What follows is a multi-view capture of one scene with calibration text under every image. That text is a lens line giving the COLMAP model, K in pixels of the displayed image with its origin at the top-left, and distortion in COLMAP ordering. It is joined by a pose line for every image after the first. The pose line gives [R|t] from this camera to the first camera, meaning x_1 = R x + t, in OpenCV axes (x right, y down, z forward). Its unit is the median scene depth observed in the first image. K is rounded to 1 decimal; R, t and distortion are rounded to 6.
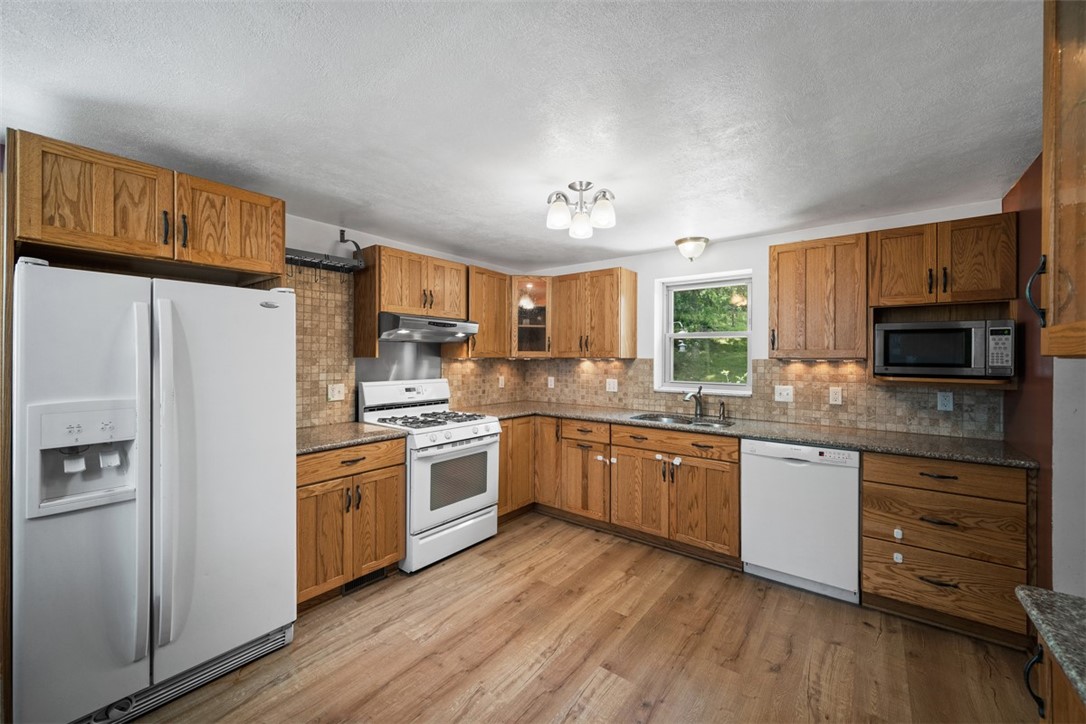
lens RADIAL K [[425.2, 0, 544.4], [0, 425.2, 357.5], [0, 0, 1]] dist [-0.000860, -0.000089]
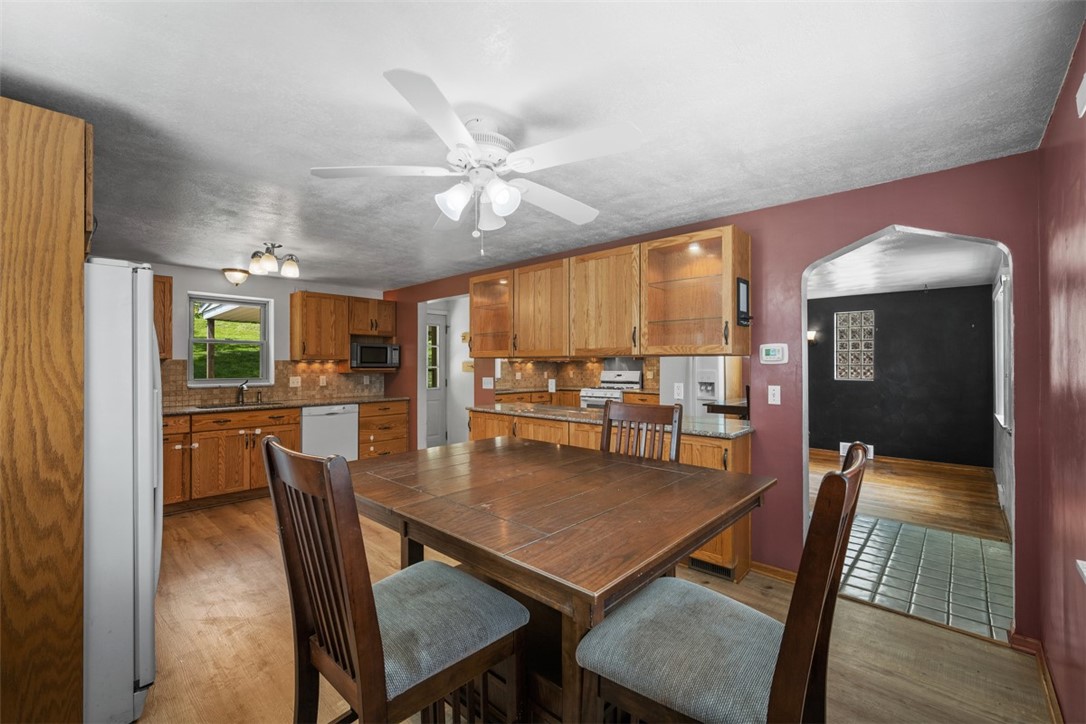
lens RADIAL K [[457.2, 0, 543.5], [0, 457.2, 361.7], [0, 0, 1]] dist [-0.001102, -0.000107]
pose [[0.091579, 0.001869, 0.995796, -1.114567], [0.003724, 0.999991, -0.002219, 0.017164], [-0.995791, 0.003912, 0.091571, -0.091040]]
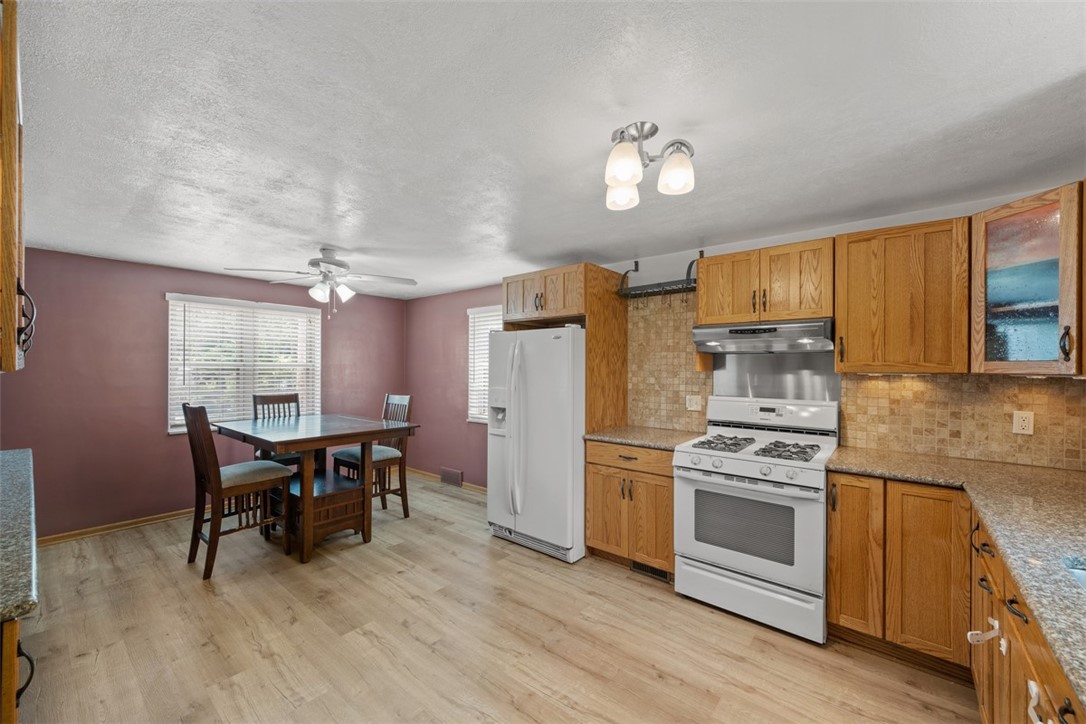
lens RADIAL K [[425.7, 0, 540.9], [0, 425.7, 367.1], [0, 0, 1]] dist [-0.001294, -0.000138]
pose [[-0.039483, -0.002420, -0.999217, 0.614584], [-0.004837, 0.999986, -0.002231, -0.005494], [0.999209, 0.004745, -0.039494, 0.659053]]
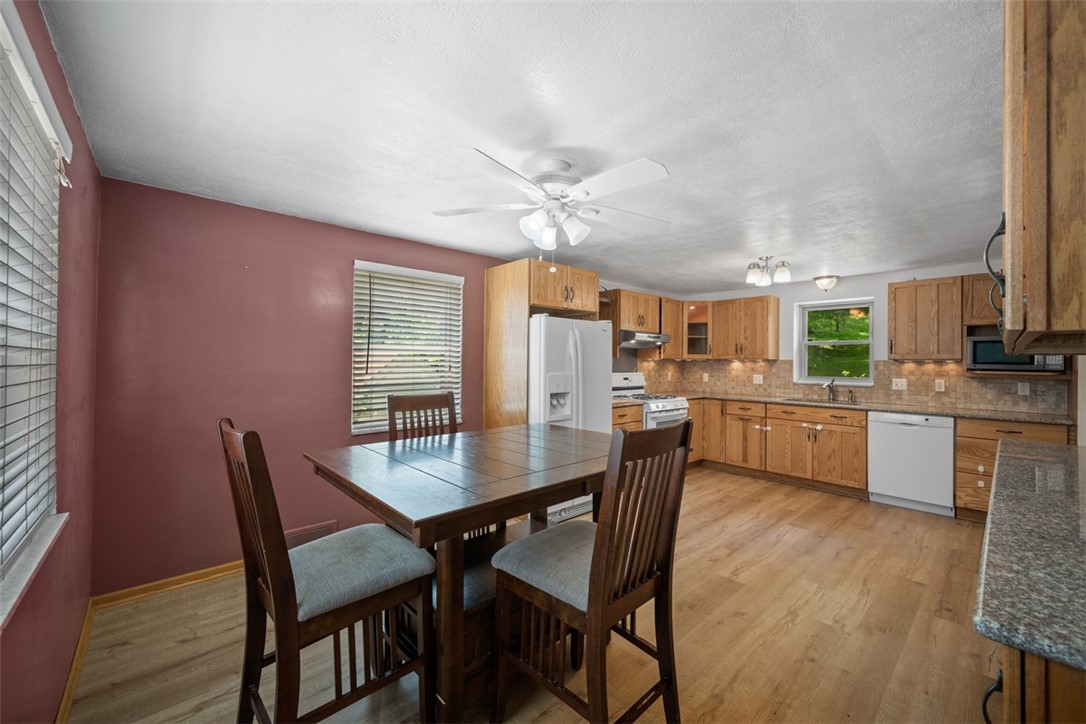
lens RADIAL K [[425.4, 0, 542.8], [0, 425.4, 358.5], [0, 0, 1]] dist [-0.000976, -0.000055]
pose [[0.983752, 0.005048, -0.179460, -0.378008], [-0.006599, 0.999946, -0.008045, 0.018734], [0.179410, 0.009099, 0.983732, -0.653641]]
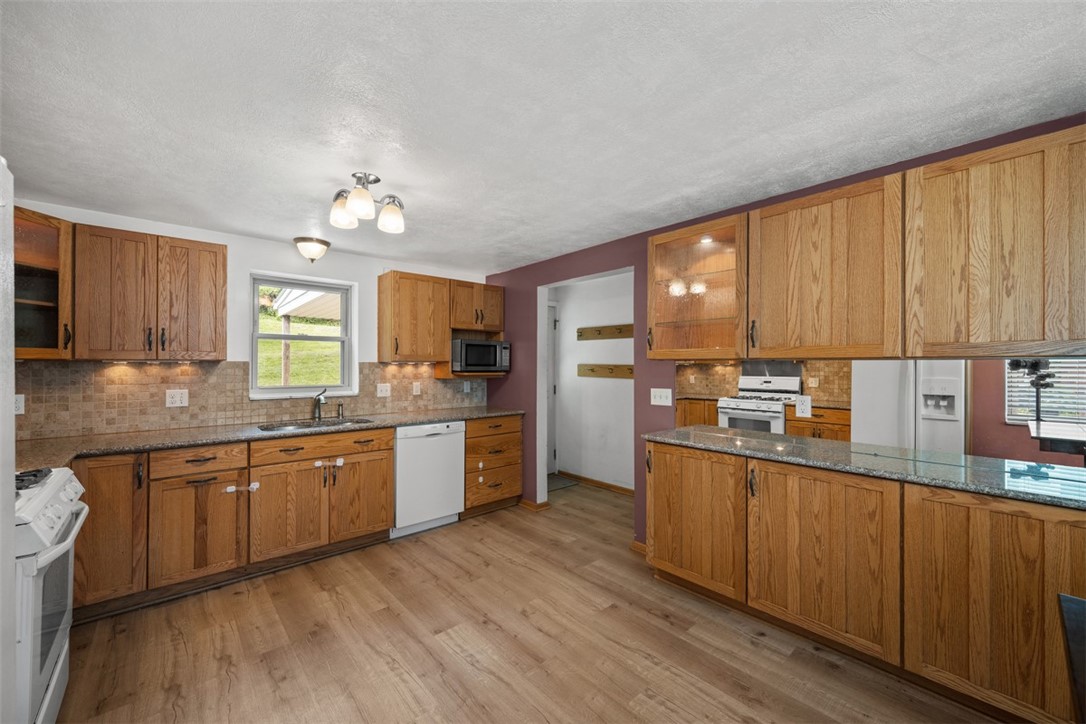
lens RADIAL K [[426.5, 0, 542.4], [0, 426.5, 363.6], [0, 0, 1]] dist [-0.000946, -0.000310]
pose [[0.190446, -0.000688, 0.981697, -0.589963], [0.000183, 1.000000, 0.000666, 0.007827], [-0.981698, 0.000053, 0.190446, 0.329405]]
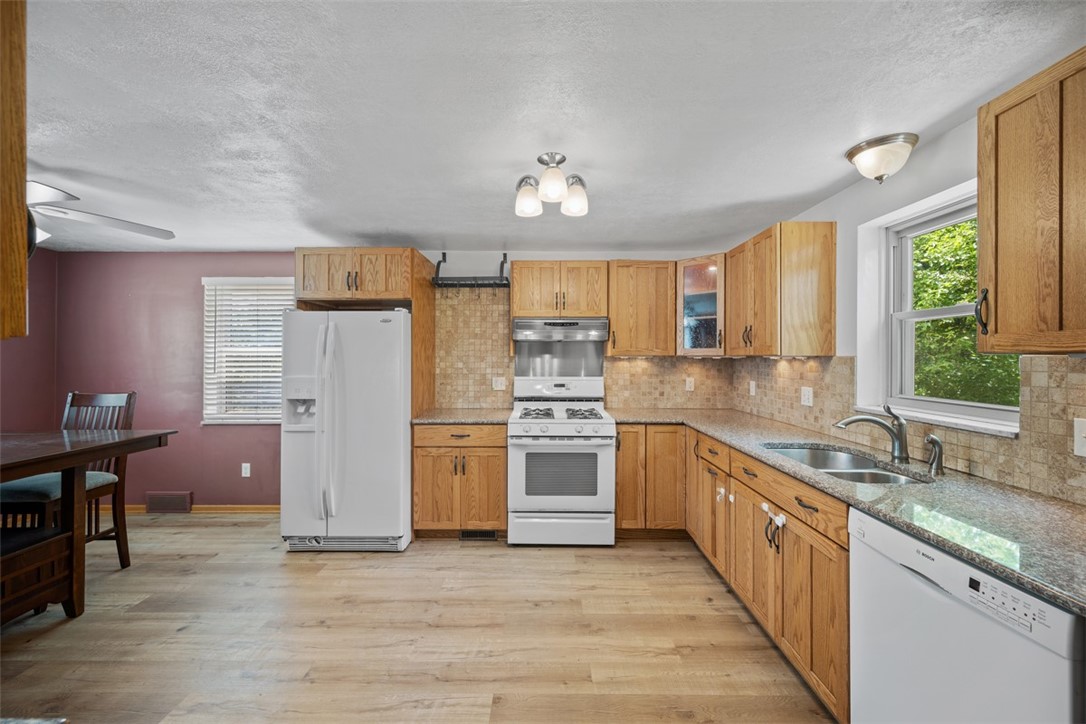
lens RADIAL K [[425.5, 0, 543.8], [0, 425.5, 357.6], [0, 0, 1]] dist [0.000357, -0.000202]
pose [[0.607892, -0.001410, -0.794018, 0.592670], [-0.000477, 0.999998, -0.002141, 0.007726], [0.794020, 0.001681, 0.607890, 0.344966]]
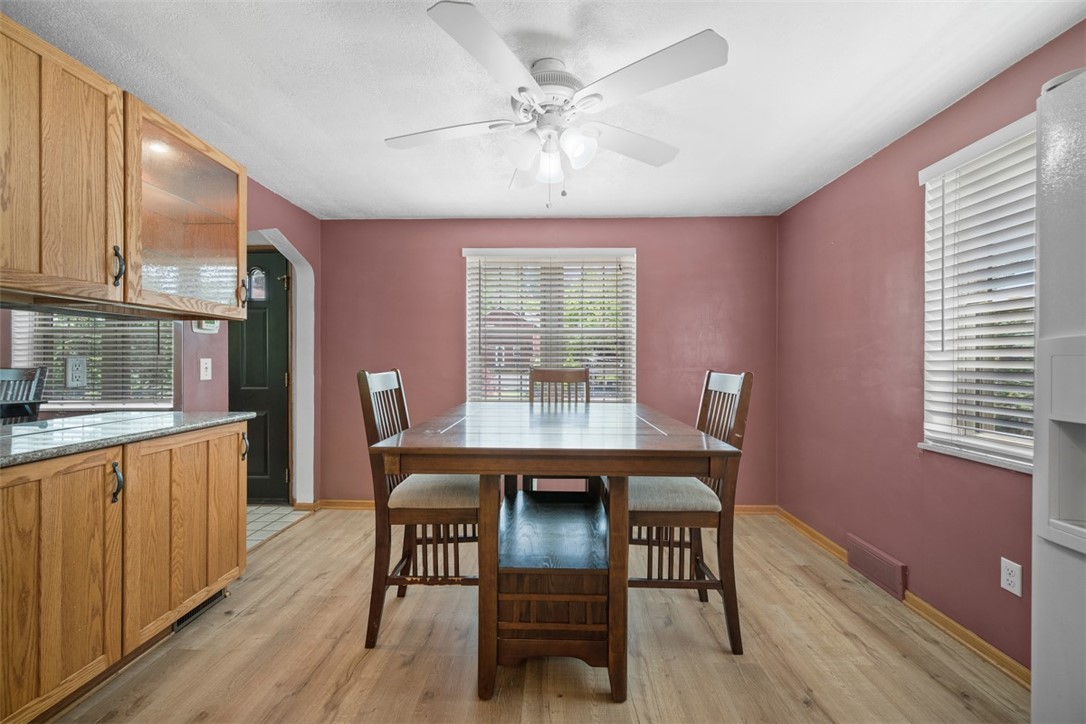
lens RADIAL K [[425.5, 0, 543.8], [0, 425.5, 357.6], [0, 0, 1]] dist [0.000357, -0.000202]
pose [[-0.808483, -0.005133, -0.588497, -0.155461], [-0.003947, 0.999987, -0.003299, 0.065596], [0.588506, -0.000344, -0.808493, 0.501594]]
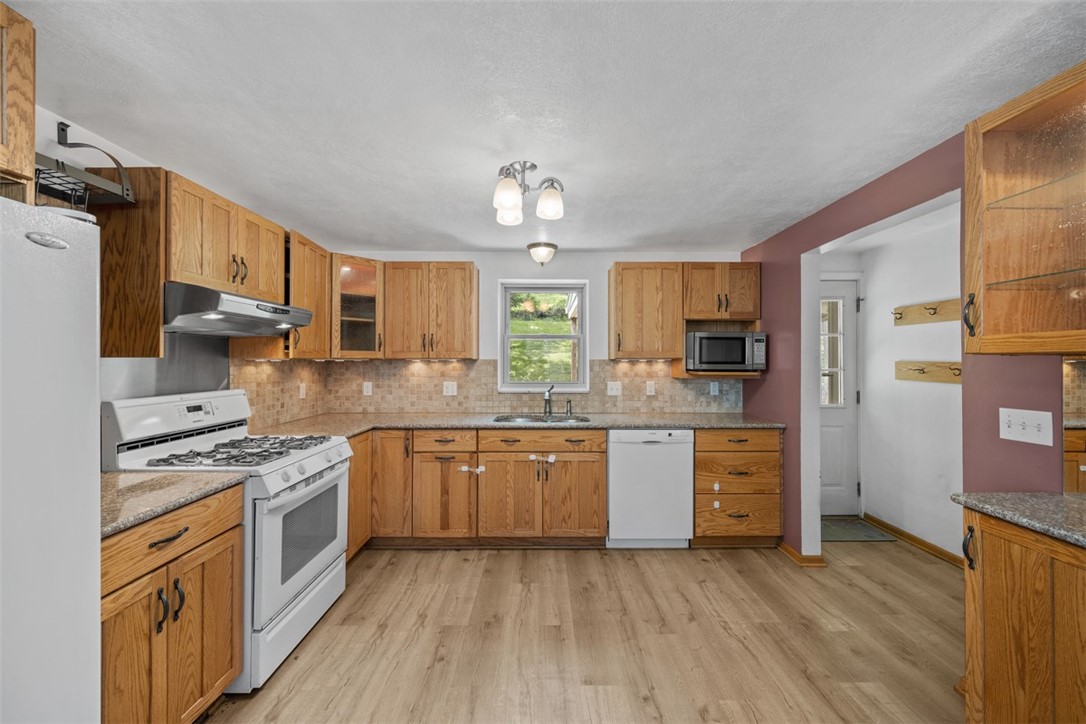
lens RADIAL K [[425.2, 0, 544.4], [0, 425.2, 357.5], [0, 0, 1]] dist [-0.000860, -0.000089]
pose [[0.788365, 0.001268, 0.615207, -0.330987], [0.002698, 0.999981, -0.005518, 0.004927], [-0.615202, 0.006010, 0.788347, 0.198755]]
